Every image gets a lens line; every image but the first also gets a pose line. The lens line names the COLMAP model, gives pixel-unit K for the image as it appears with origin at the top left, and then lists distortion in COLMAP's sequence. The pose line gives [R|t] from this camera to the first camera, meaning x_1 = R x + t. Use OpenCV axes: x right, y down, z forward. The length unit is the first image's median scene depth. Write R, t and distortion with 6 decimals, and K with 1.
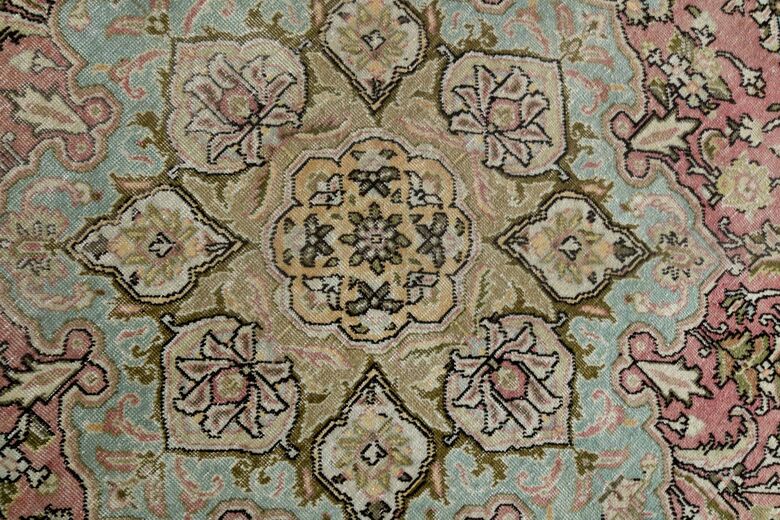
lens RADIAL K [[539.7, 0, 367.0], [0, 539.7, 239.6], [0, 0, 1]] dist [-0.051388, 0.042860]
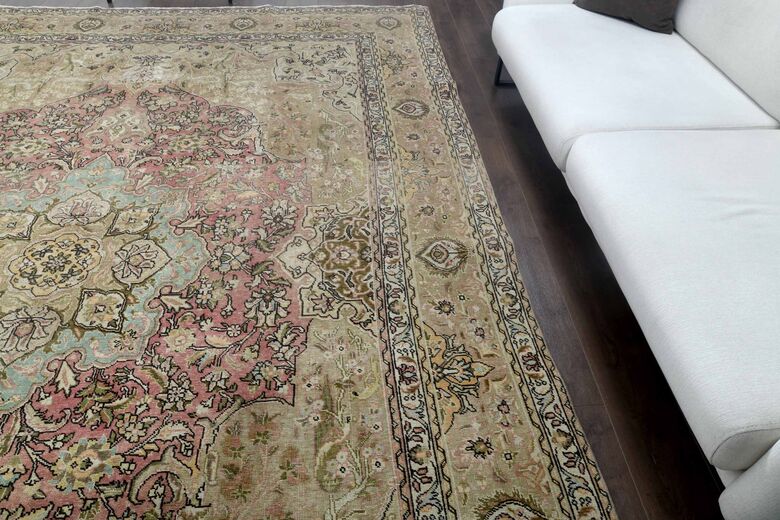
lens RADIAL K [[539.7, 0, 389.3], [0, 539.7, 257.7], [0, 0, 1]] dist [-0.051388, 0.042860]
pose [[0.775534, 0.407824, -0.481899, 2.256921], [-0.628961, 0.564863, -0.534170, 0.315275], [0.054359, 0.717363, 0.694576, -0.572465]]
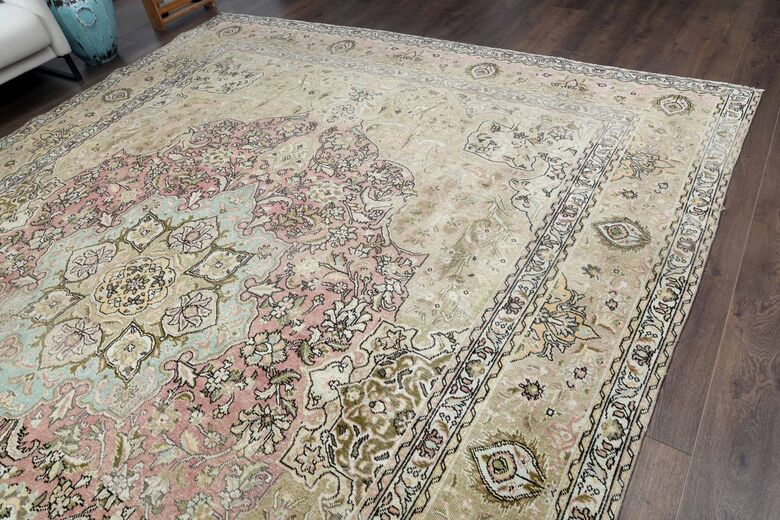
lens RADIAL K [[539.7, 0, 388.0], [0, 539.7, 258.6], [0, 0, 1]] dist [-0.051388, 0.042860]
pose [[-0.247522, -0.728006, 0.639328, -1.754284], [0.968238, -0.209928, 0.135817, 0.813674], [0.035337, 0.652639, 0.756845, -0.910974]]
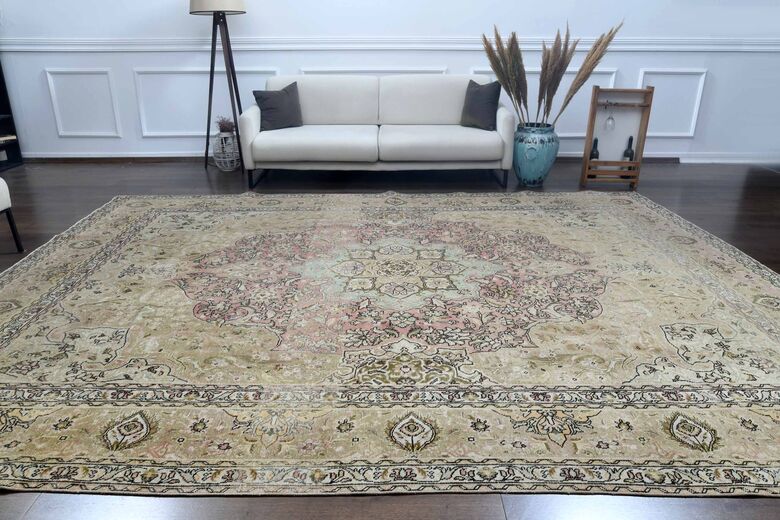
lens RADIAL K [[539.7, 0, 387.0], [0, 539.7, 252.7], [0, 0, 1]] dist [-0.051388, 0.042860]
pose [[0.689797, -0.353582, 0.631791, -2.534906], [0.723378, 0.300324, -0.621715, 2.408015], [0.030085, 0.885881, 0.462936, -0.976631]]
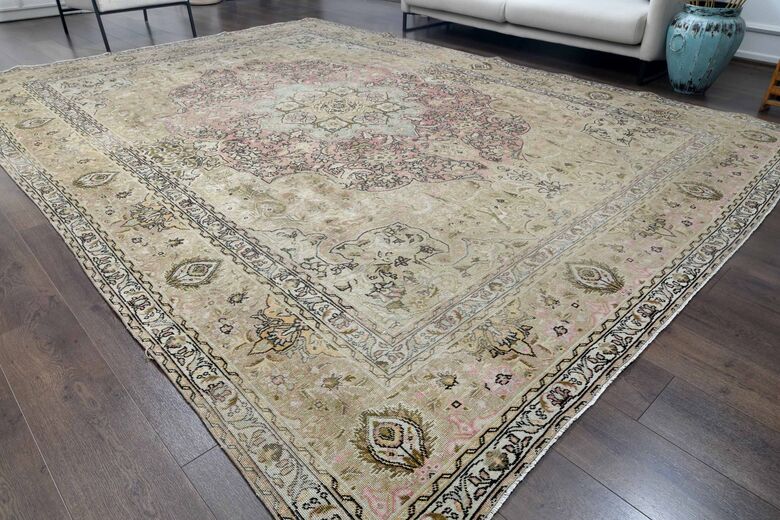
lens RADIAL K [[539.7, 0, 391.0], [0, 539.7, 255.3], [0, 0, 1]] dist [-0.051388, 0.042860]
pose [[0.996409, -0.067810, -0.050707, 0.541259], [-0.000150, 0.597445, -0.801910, 3.952238], [0.084673, 0.799038, 0.595289, -0.508686]]
